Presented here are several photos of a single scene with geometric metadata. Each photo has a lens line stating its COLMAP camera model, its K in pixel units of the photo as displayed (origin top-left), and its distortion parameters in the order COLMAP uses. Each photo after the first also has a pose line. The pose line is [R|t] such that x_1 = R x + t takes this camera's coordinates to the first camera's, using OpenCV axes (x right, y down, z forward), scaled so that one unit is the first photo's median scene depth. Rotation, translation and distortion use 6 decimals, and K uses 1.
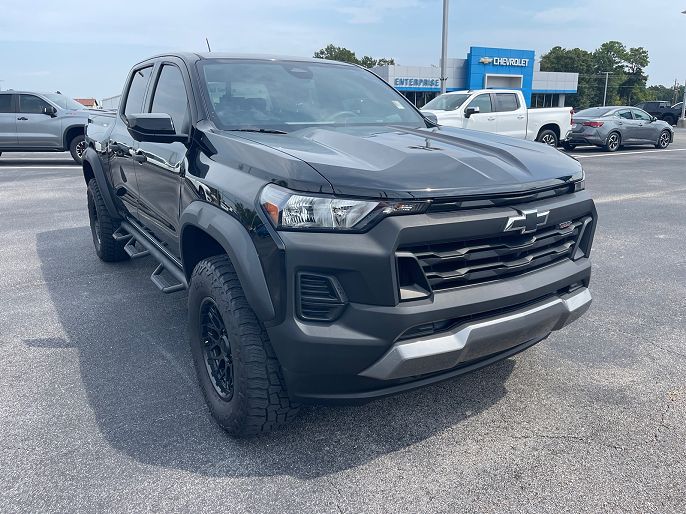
lens RADIAL K [[515.0, 0, 348.8], [0, 515.0, 255.7], [0, 0, 1]] dist [0.018665, -0.023174]
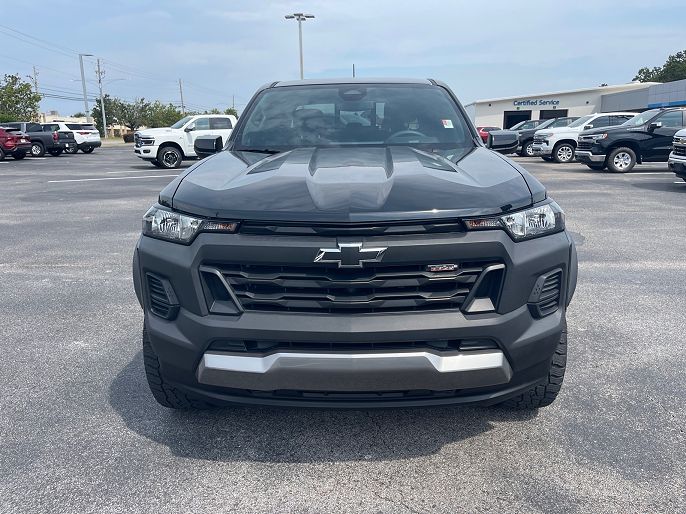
lens RADIAL K [[515.0, 0, 349.4], [0, 515.0, 259.0], [0, 0, 1]] dist [0.018665, -0.023174]
pose [[0.824822, 0.125052, -0.551389, 0.865566], [-0.136704, 0.990408, 0.020124, -0.079811], [0.548617, 0.058778, 0.834005, 0.241437]]
